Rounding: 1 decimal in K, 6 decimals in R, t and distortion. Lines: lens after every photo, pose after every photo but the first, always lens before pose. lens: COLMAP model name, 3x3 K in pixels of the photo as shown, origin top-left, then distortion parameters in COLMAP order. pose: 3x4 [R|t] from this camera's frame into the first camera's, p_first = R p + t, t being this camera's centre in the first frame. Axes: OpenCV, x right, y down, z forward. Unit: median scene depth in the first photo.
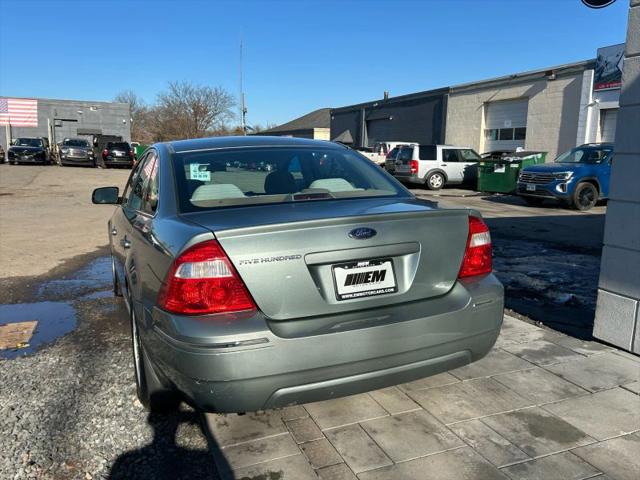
lens RADIAL K [[520.3, 0, 311.1], [0, 520.3, 234.2], [0, 0, 1]] dist [0.047104, -0.047561]
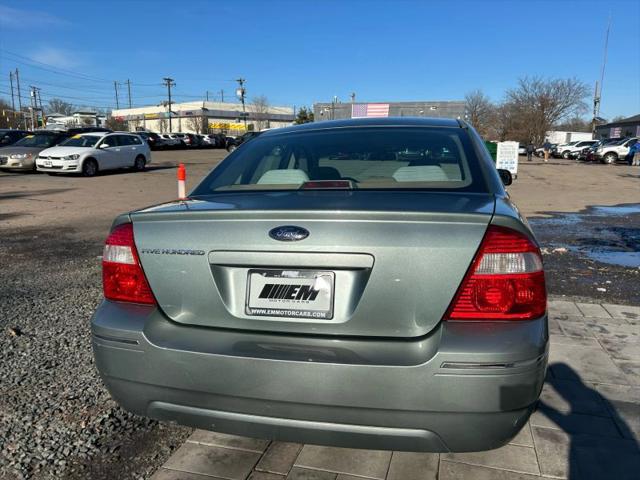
lens RADIAL K [[481.5, 0, 320.1], [0, 481.5, 241.2], [0, 0, 1]] dist [0.042485, -0.044856]
pose [[0.800190, 0.107641, -0.590008, 0.344372], [-0.086765, 0.994190, 0.063705, -0.024063], [0.593437, 0.000216, 0.804880, 0.294131]]
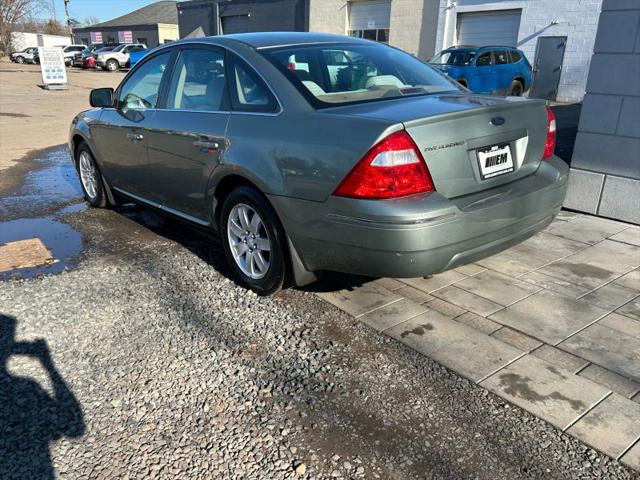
lens RADIAL K [[520.3, 0, 309.8], [0, 520.3, 243.6], [0, 0, 1]] dist [0.047104, -0.047561]
pose [[0.956837, -0.090983, 0.276017, -0.410469], [0.036521, 0.979847, 0.196383, 0.012878], [-0.288322, -0.177826, 0.940876, -0.021197]]
